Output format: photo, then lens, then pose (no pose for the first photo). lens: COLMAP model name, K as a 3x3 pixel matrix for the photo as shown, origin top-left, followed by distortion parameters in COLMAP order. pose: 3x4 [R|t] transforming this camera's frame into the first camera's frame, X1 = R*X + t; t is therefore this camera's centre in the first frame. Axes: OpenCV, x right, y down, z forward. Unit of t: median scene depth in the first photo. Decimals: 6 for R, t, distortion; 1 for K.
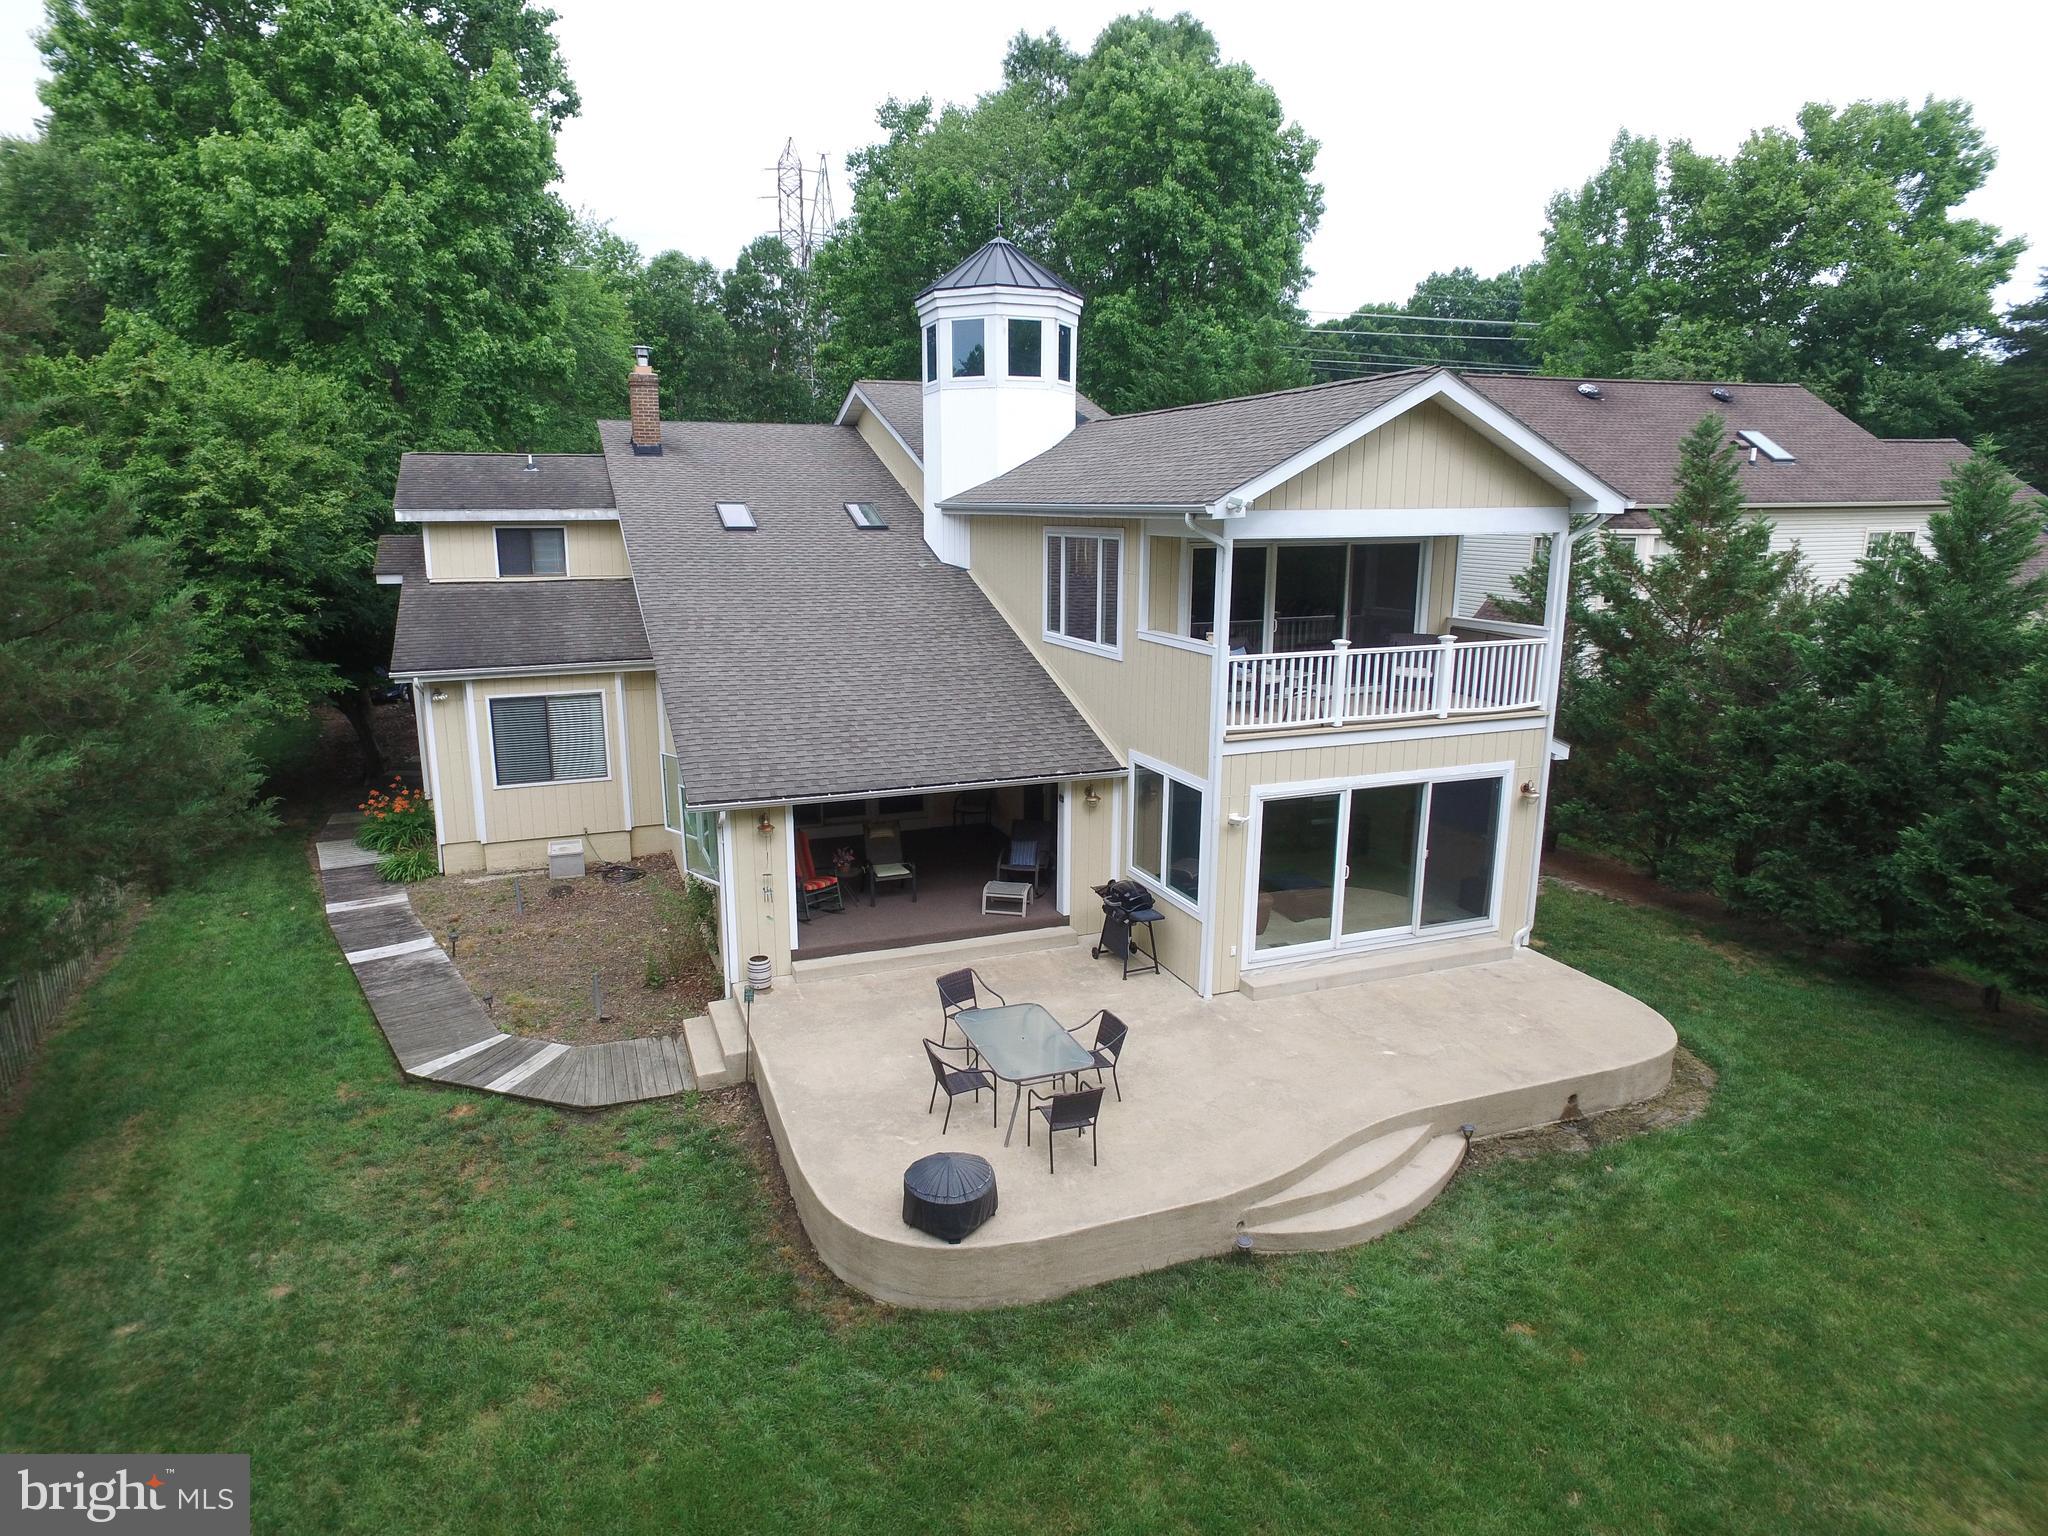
lens RADIAL K [[1190.9, 0, 968.5], [0, 1190.9, 764.7], [0, 0, 1]] dist [-0.013277, 0.006043]
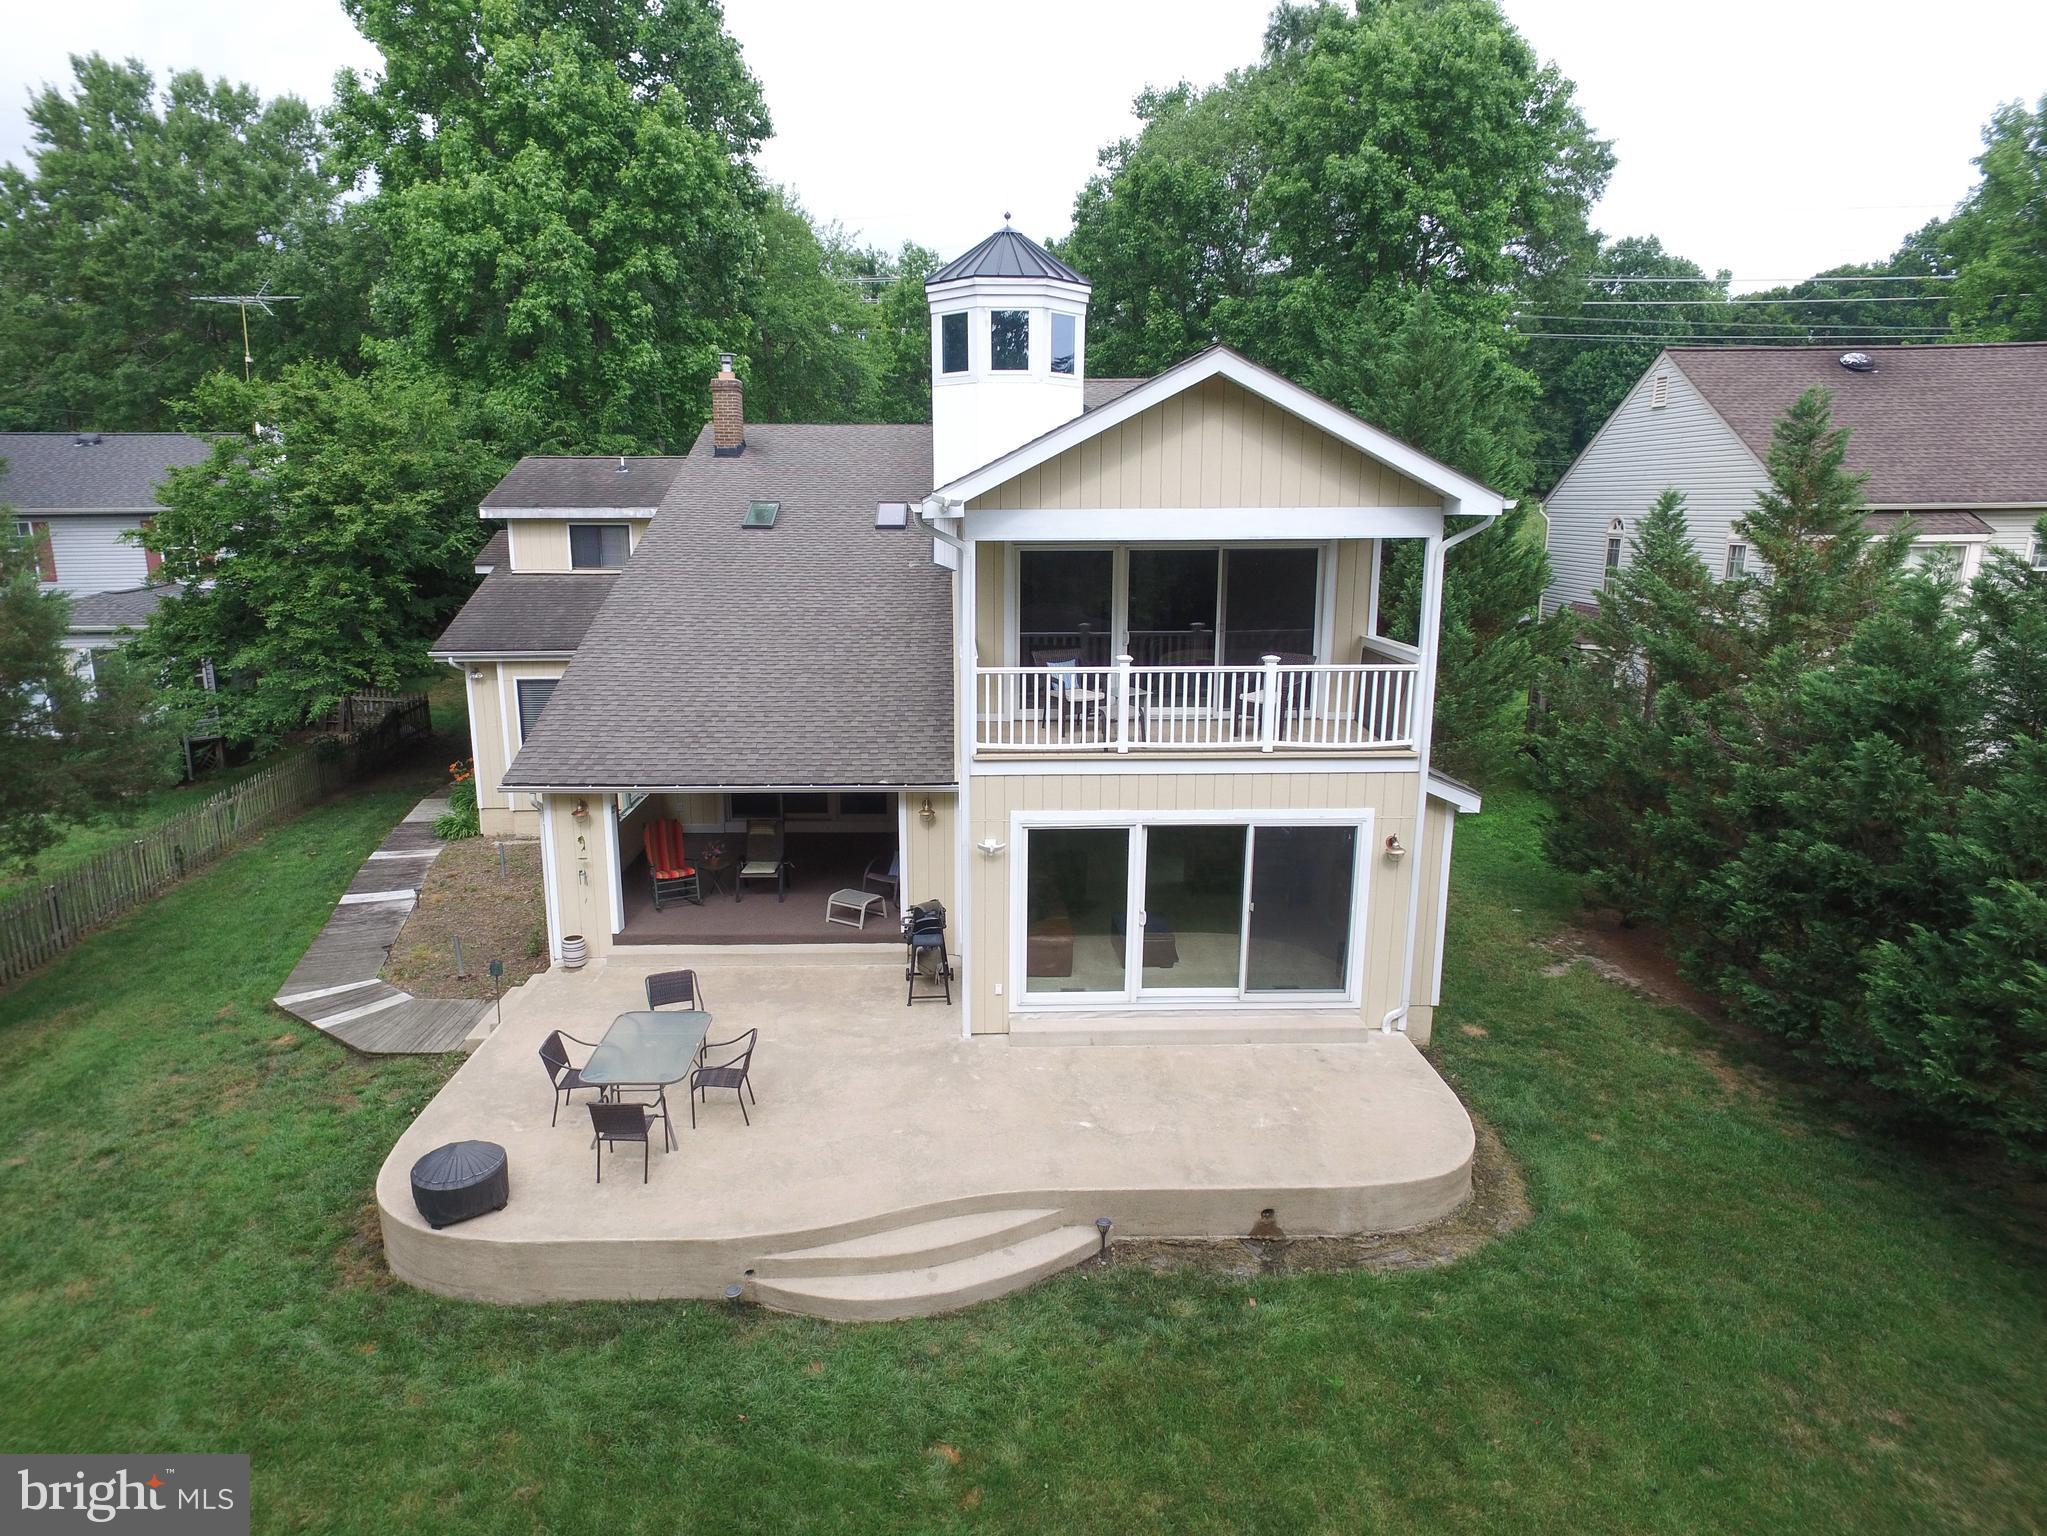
lens RADIAL K [[1198.2, 0, 966.4], [0, 1198.2, 763.3], [0, 0, 1]] dist [-0.010324, 0.005841]
pose [[0.946800, 0.069546, -0.314219, 0.419123], [-0.070520, 0.997476, 0.008281, -0.020273], [0.314002, 0.014318, 0.949314, 0.098644]]
